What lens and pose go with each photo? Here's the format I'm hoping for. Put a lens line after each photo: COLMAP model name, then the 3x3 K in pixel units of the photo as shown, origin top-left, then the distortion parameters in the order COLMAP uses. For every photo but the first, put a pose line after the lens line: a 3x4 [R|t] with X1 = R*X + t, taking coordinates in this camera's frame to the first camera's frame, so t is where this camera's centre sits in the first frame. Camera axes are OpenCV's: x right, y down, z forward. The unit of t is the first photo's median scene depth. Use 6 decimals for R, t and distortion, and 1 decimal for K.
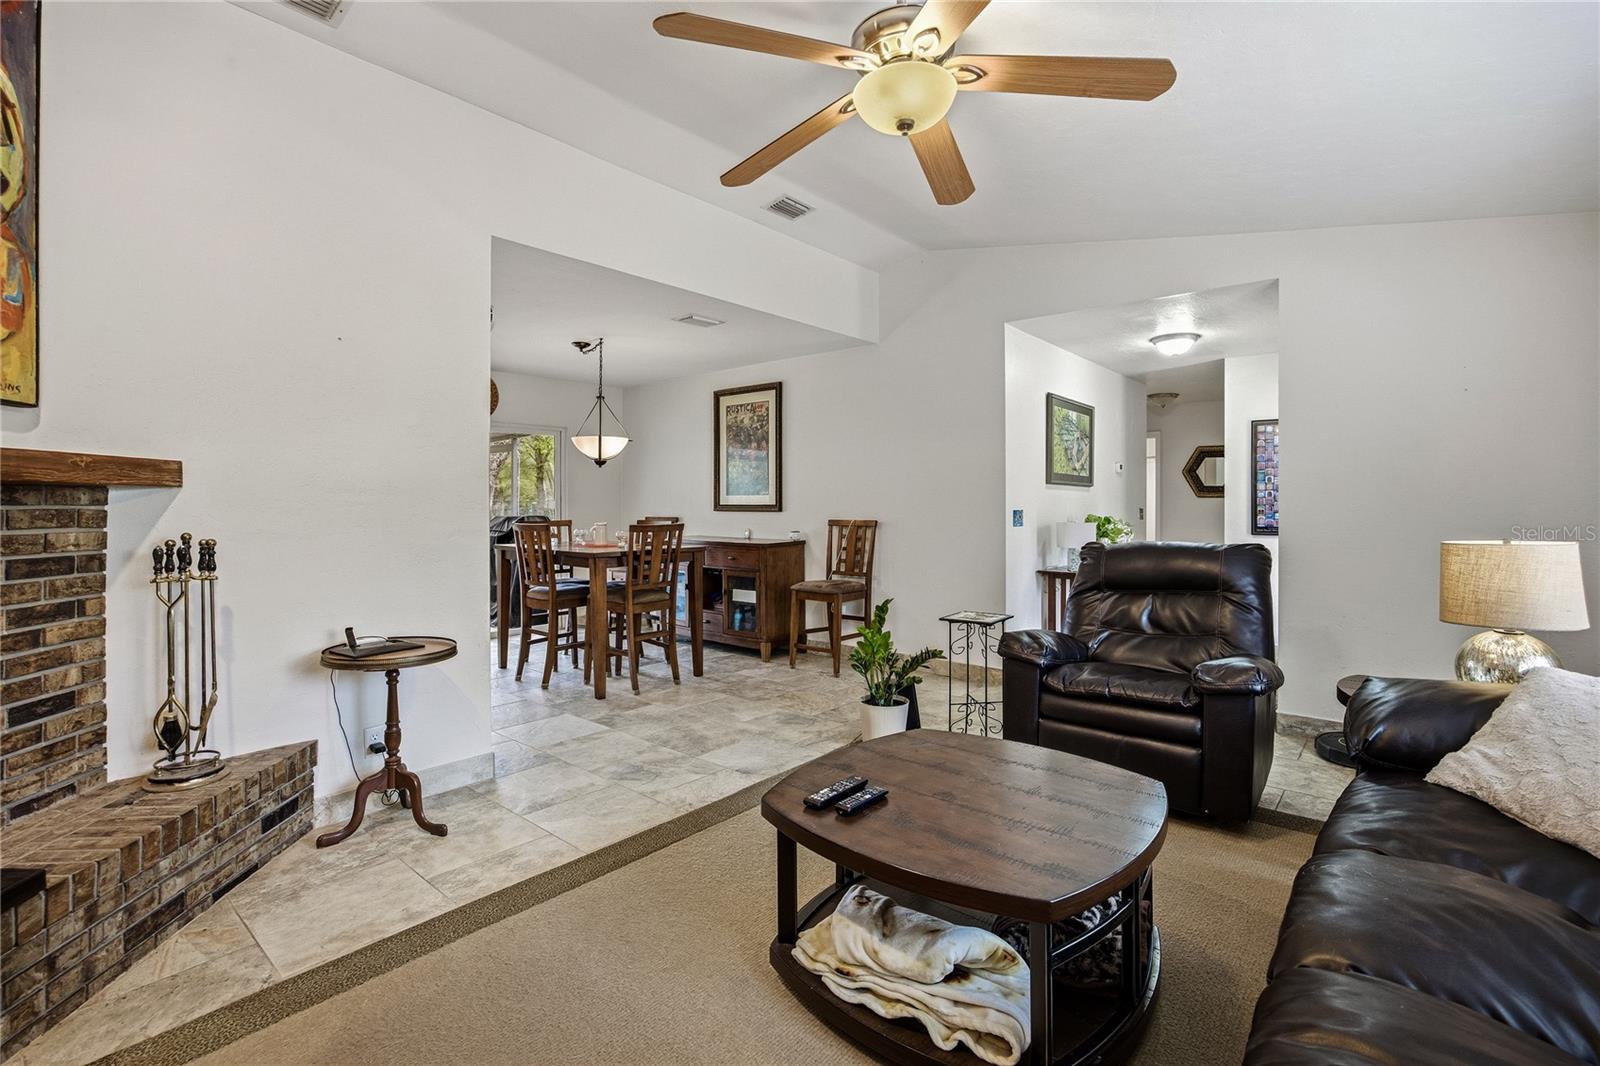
lens RADIAL K [[743.5, 0, 800.6], [0, 743.5, 504.9], [0, 0, 1]] dist [-0.000614, 0.000069]
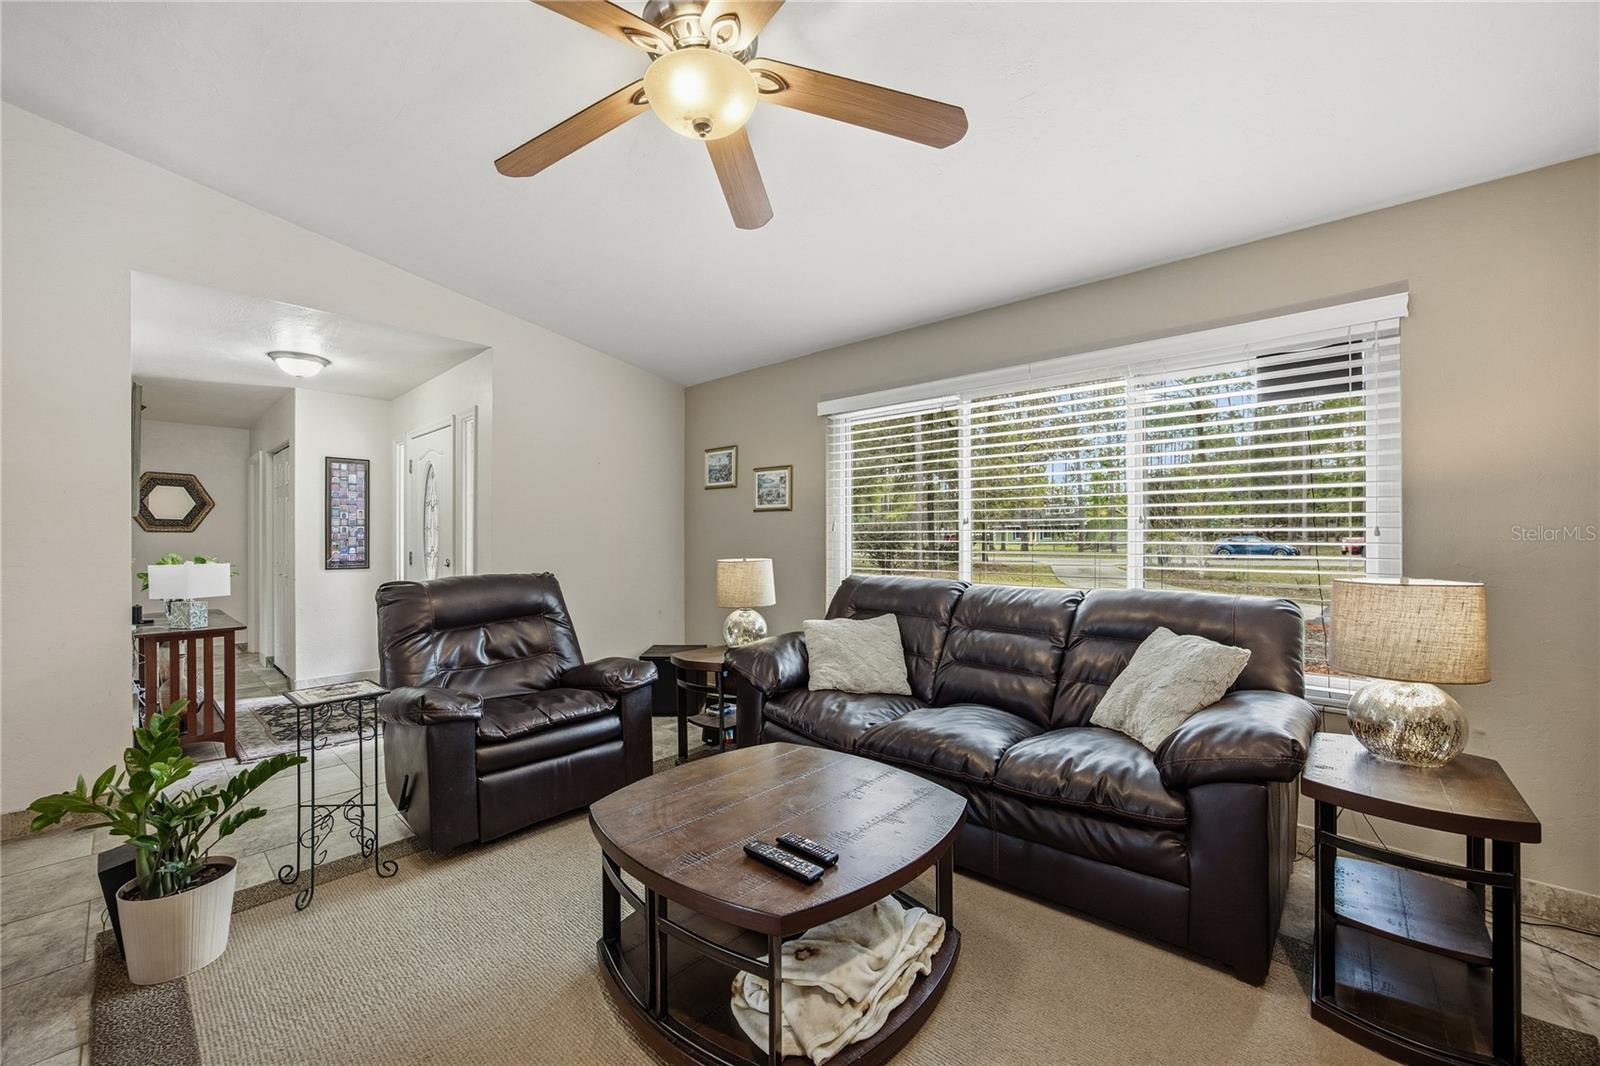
lens RADIAL K [[646.6, 0, 823.5], [0, 646.6, 531.8], [0, 0, 1]] dist [-0.029288, 0.000206]
pose [[0.006610, 0.016733, 0.999838, -0.271266], [0.002539, 0.999856, -0.016750, 0.005018], [-0.999975, 0.002650, 0.006567, 0.358957]]
